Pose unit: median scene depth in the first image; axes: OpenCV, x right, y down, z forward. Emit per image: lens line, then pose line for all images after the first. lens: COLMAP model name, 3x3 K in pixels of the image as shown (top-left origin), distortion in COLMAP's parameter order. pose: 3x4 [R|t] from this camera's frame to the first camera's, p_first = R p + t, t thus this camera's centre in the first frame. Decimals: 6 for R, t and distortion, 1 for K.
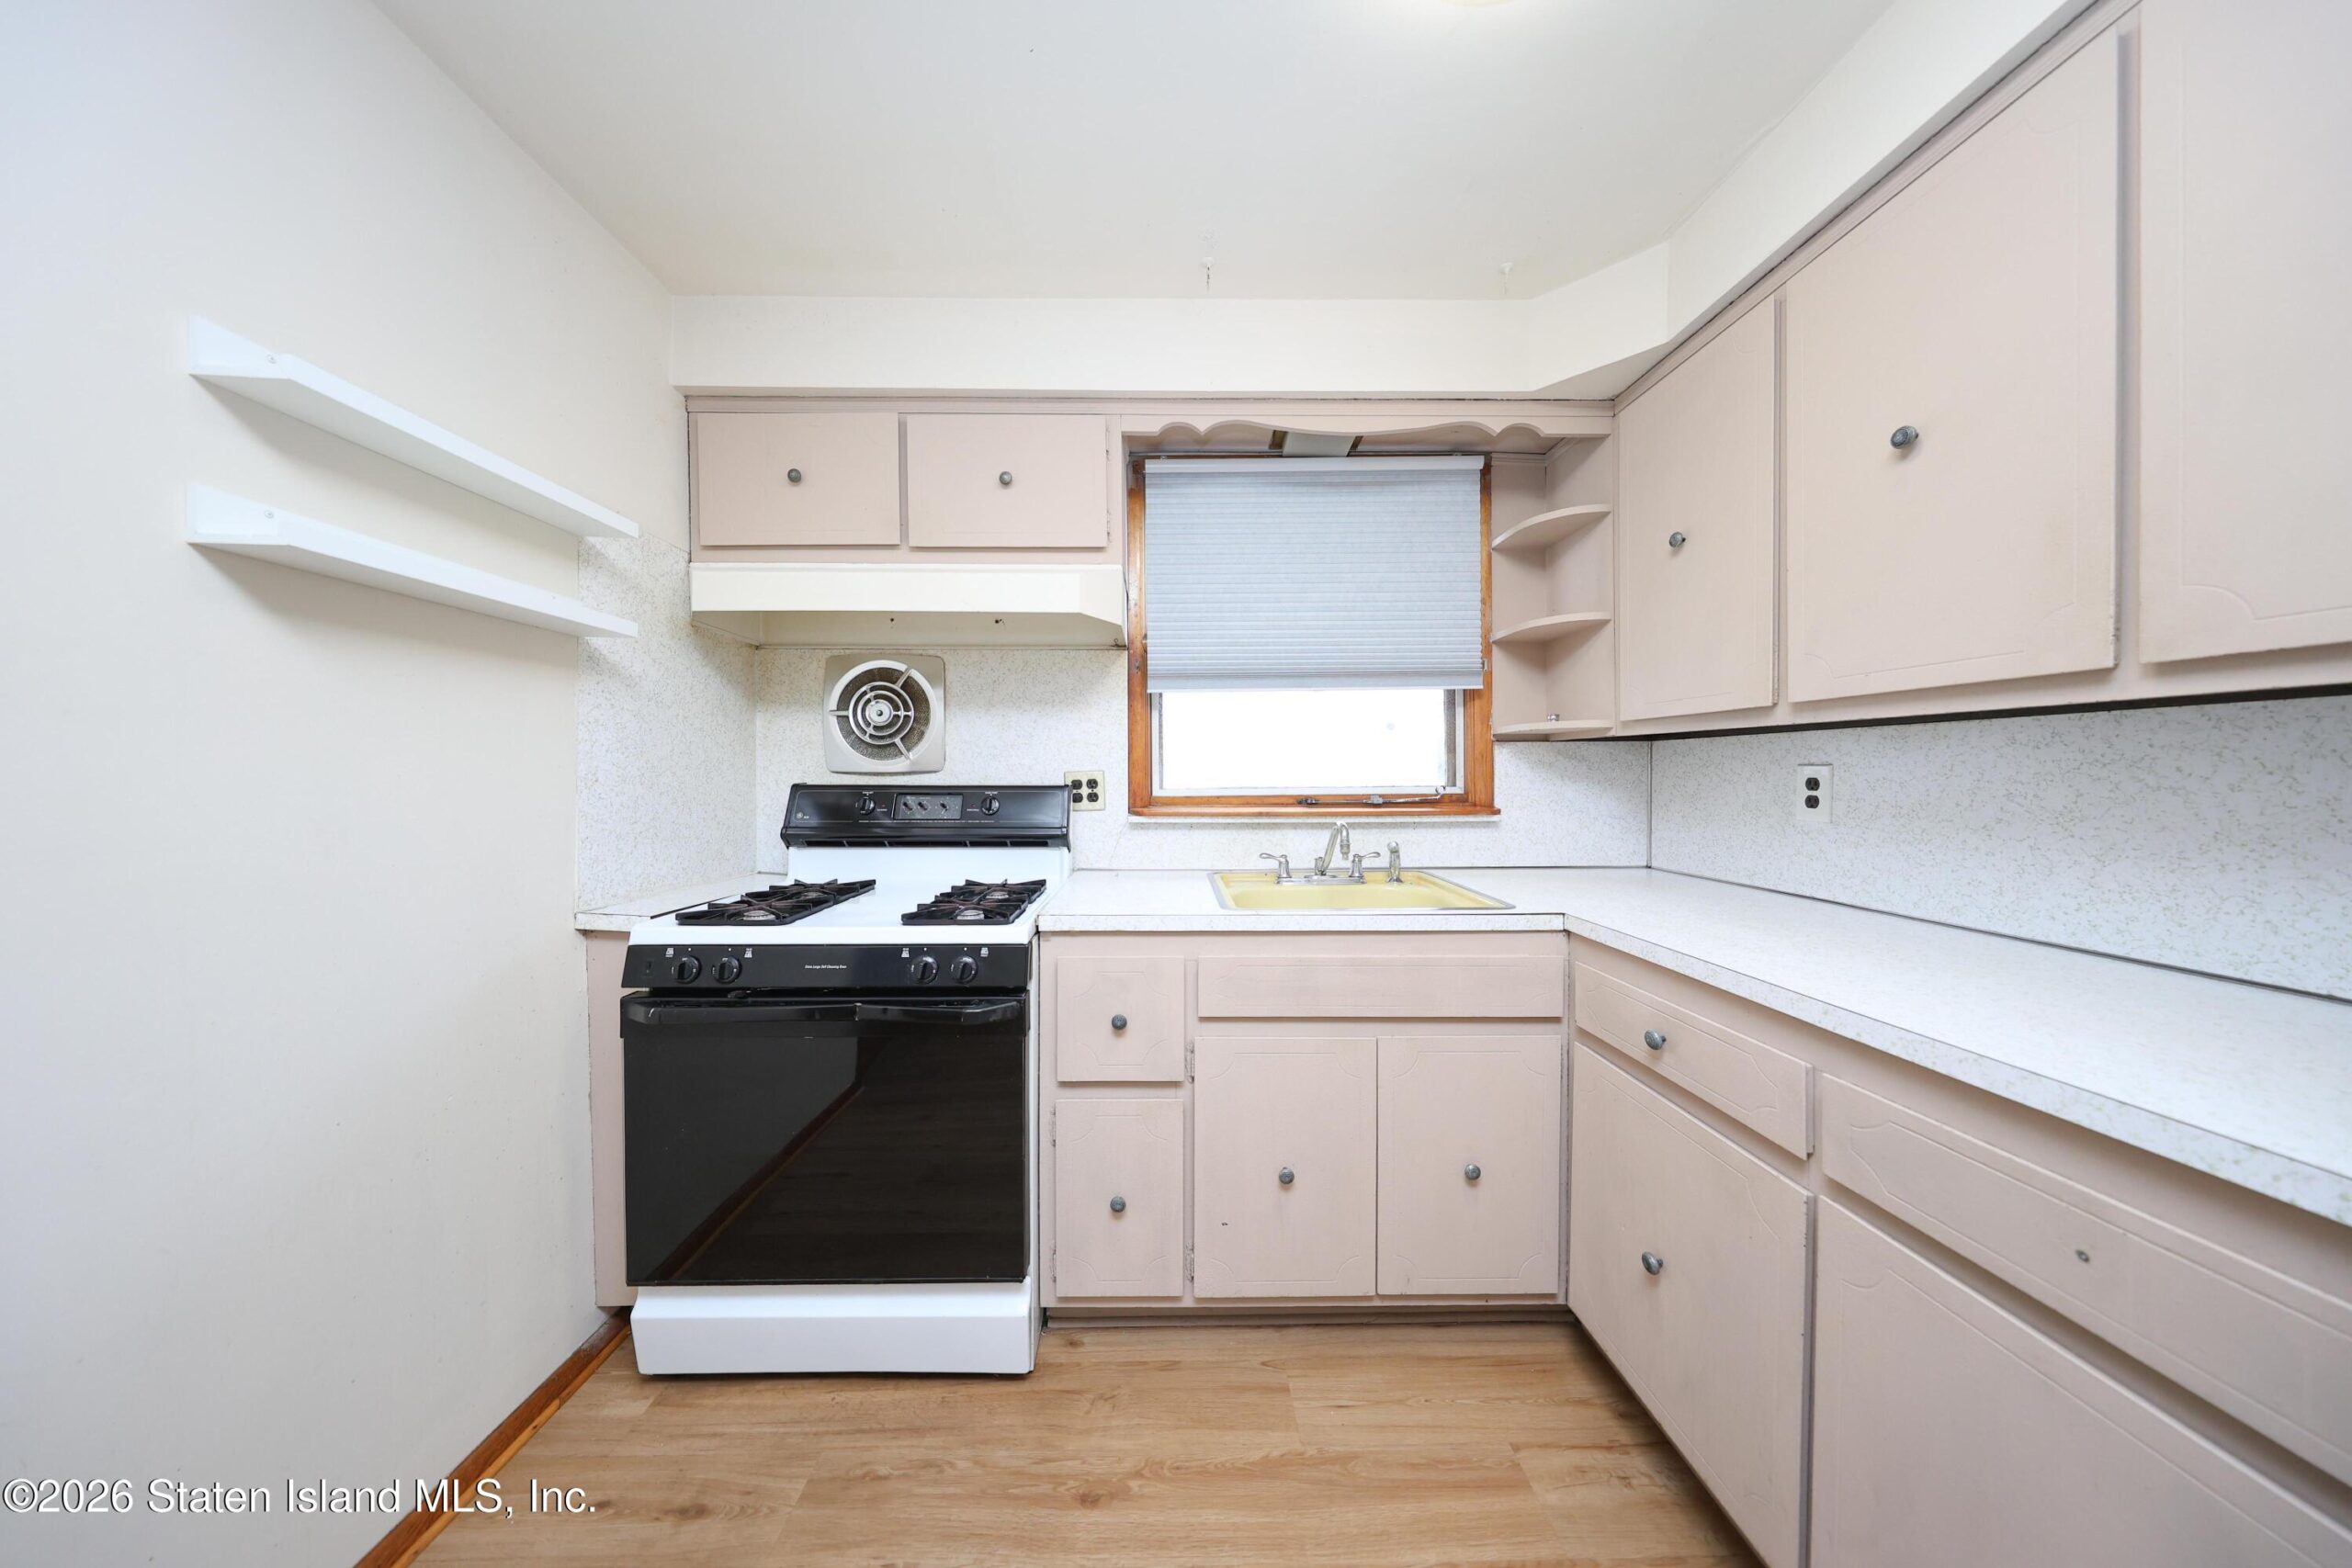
lens RADIAL K [[687.9, 0, 1175.3], [0, 687.9, 780.8], [0, 0, 1]] dist [0.000254, 0.000042]
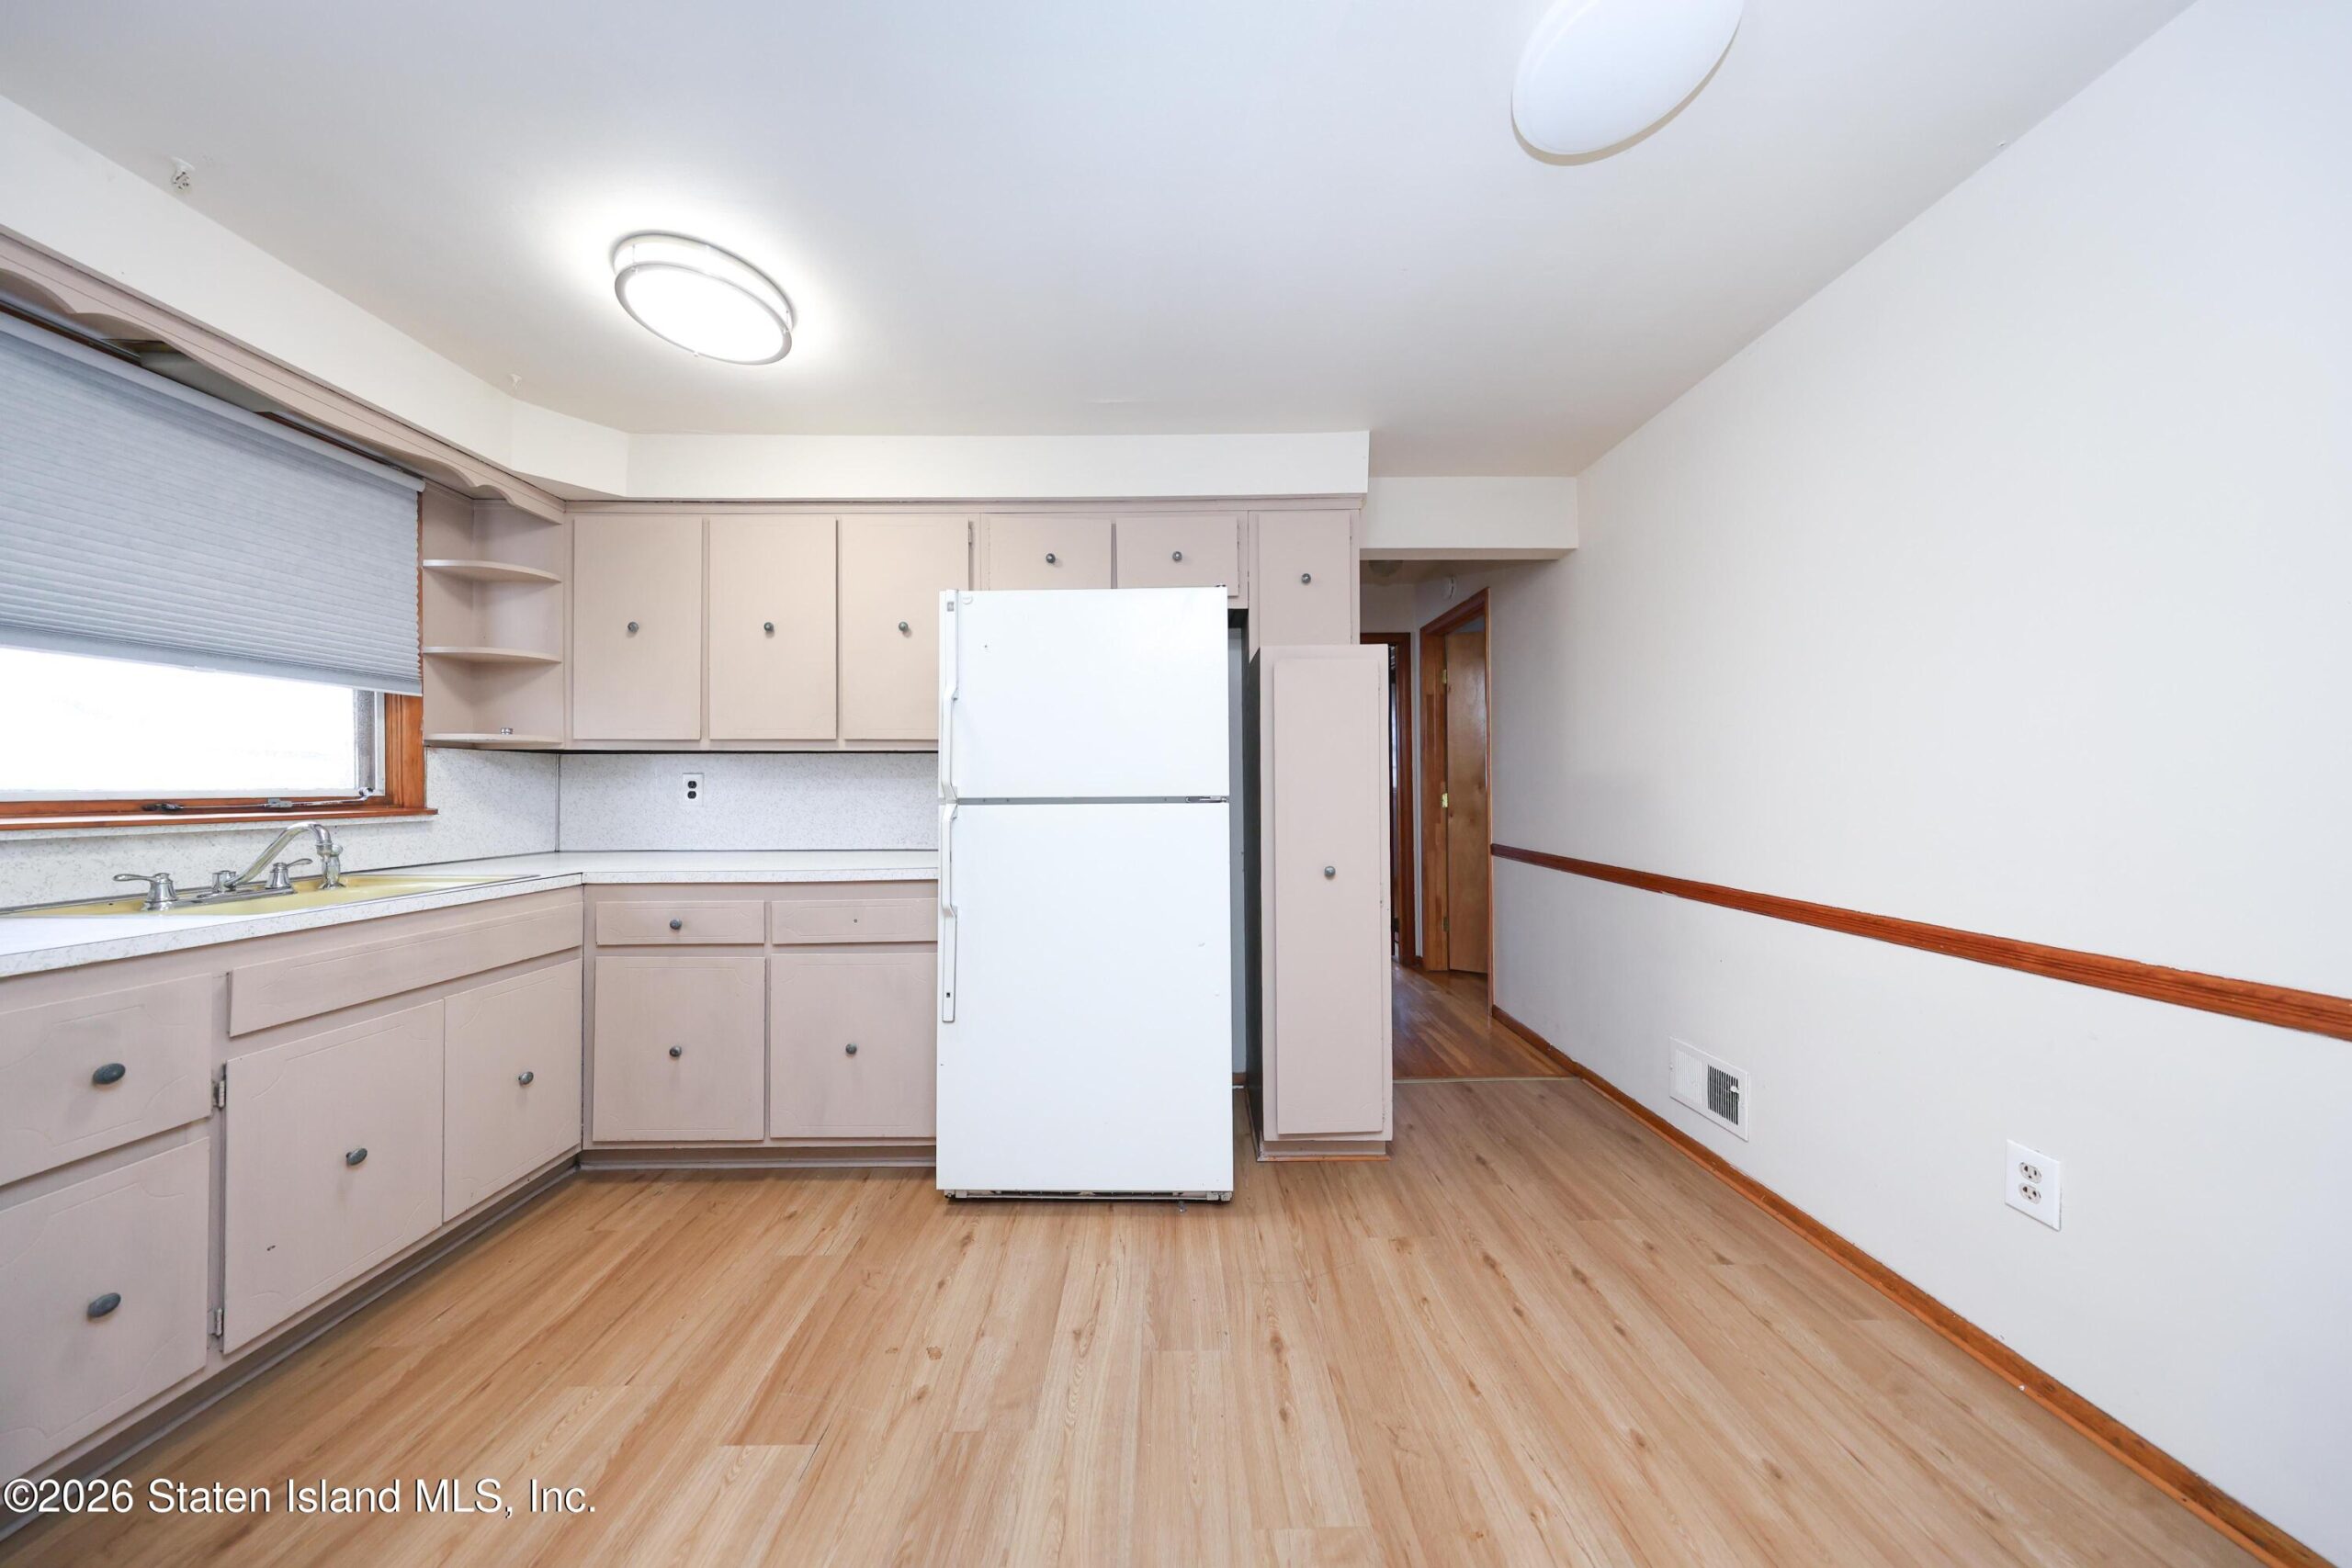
lens RADIAL K [[687.9, 0, 1176.1], [0, 687.9, 785.7], [0, 0, 1]] dist [0.000254, 0.000042]
pose [[-0.002893, 0.007903, 0.999965, -0.645291], [0.015246, 0.999853, -0.007858, 0.031451], [-0.999880, 0.015222, -0.003013, -0.173167]]
